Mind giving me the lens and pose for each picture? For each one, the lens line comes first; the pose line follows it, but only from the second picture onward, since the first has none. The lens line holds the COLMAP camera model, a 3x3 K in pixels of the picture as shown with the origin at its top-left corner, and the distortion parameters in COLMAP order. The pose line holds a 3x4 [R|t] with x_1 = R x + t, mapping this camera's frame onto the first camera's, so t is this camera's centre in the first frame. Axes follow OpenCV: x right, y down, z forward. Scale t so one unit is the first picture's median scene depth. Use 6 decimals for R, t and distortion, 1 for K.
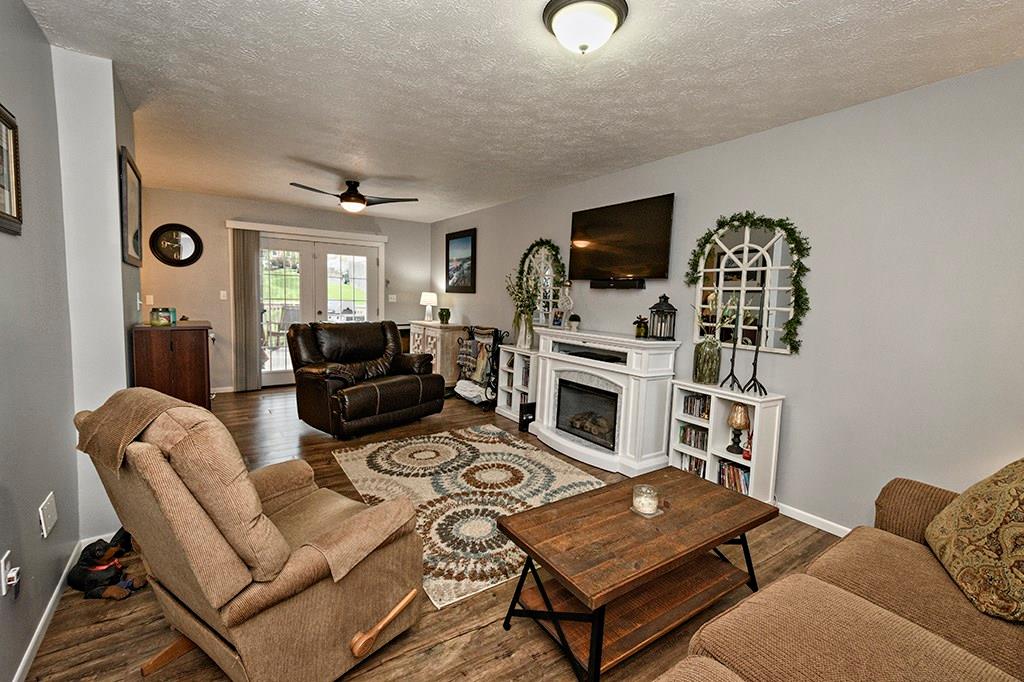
lens RADIAL K [[445.1, 0, 508.5], [0, 445.1, 330.8], [0, 0, 1]] dist [0.010228, -0.003223]
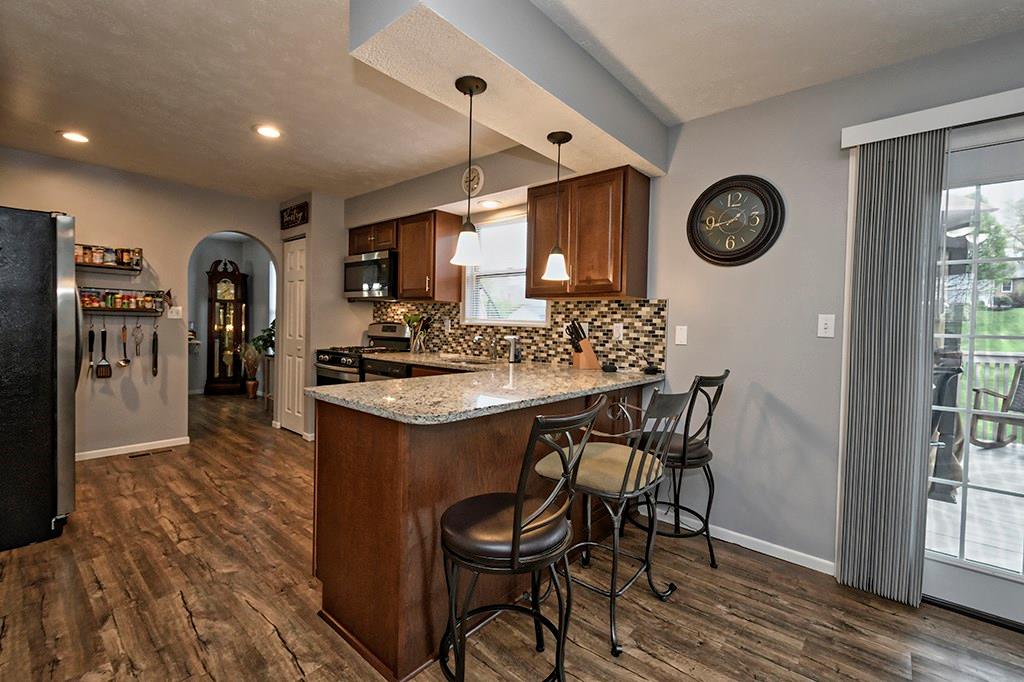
lens RADIAL K [[445.1, 0, 517.3], [0, 445.1, 336.0], [0, 0, 1]] dist [0.010228, -0.003223]
pose [[0.260552, 0.003095, -0.965455, -0.428247], [-0.094279, 0.995297, -0.022253, -0.046526], [0.960845, 0.096820, 0.259619, 0.840709]]
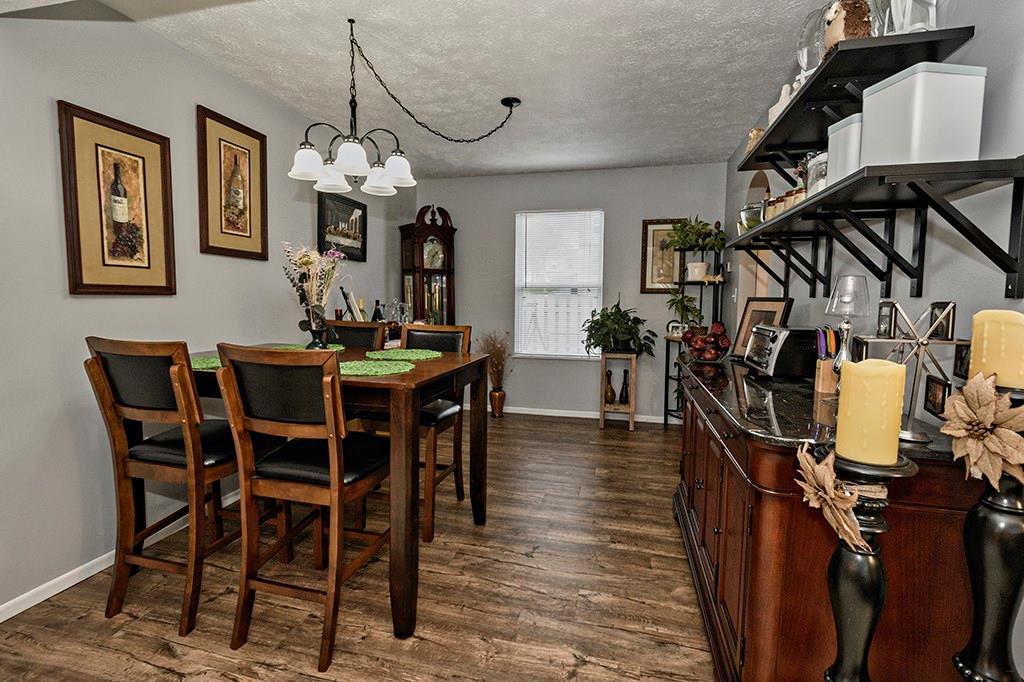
lens RADIAL K [[466.3, 0, 518.7], [0, 466.3, 331.0], [0, 0, 1]] dist [0.002495, -0.000499]
pose [[0.673803, 0.033232, -0.738163, -1.371953], [-0.053522, 0.998559, -0.003900, 0.023405], [0.736970, 0.042136, 0.674611, -0.384809]]
